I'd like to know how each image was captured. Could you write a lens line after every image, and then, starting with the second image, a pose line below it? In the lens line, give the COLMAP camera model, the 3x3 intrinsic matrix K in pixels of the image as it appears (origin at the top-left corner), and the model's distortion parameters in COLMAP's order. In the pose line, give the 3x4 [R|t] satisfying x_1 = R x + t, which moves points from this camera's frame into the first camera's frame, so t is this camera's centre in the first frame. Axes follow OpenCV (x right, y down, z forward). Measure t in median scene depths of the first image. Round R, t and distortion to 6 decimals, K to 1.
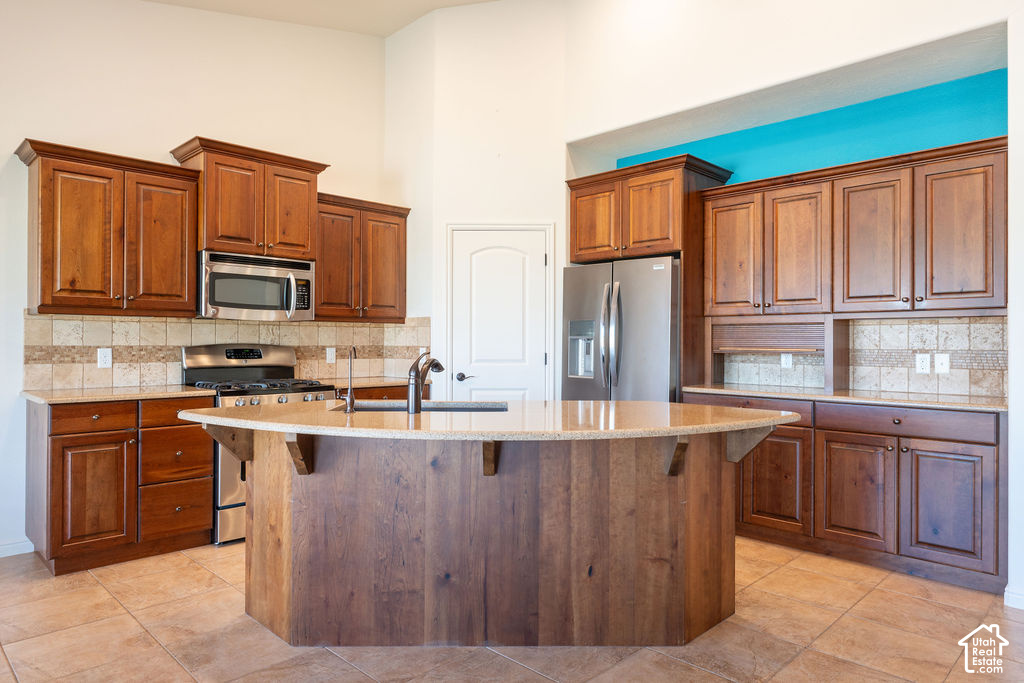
lens RADIAL K [[644.4, 0, 512.0], [0, 644.4, 341.5], [0, 0, 1]] dist [-0.001362, -0.001886]
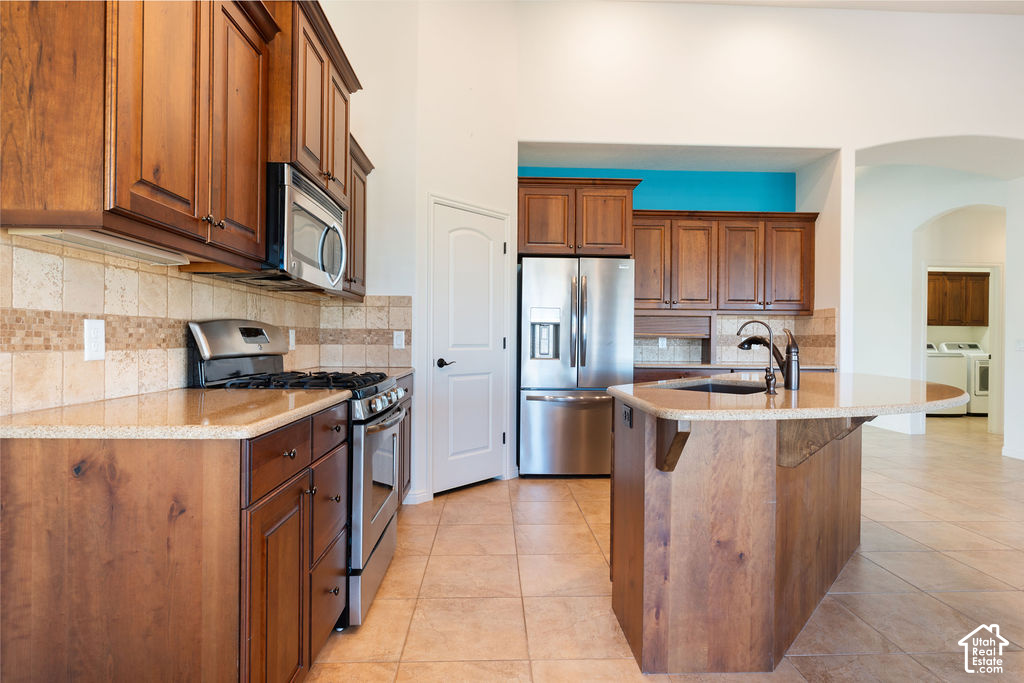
lens RADIAL K [[529.1, 0, 512.0], [0, 529.1, 341.5], [0, 0, 1]] dist [-0.001051, 0.000095]
pose [[0.683230, -0.001337, 0.730202, -0.684262], [-0.006559, 0.999947, 0.007969, 0.021115], [-0.730174, -0.010234, 0.683185, 0.489902]]
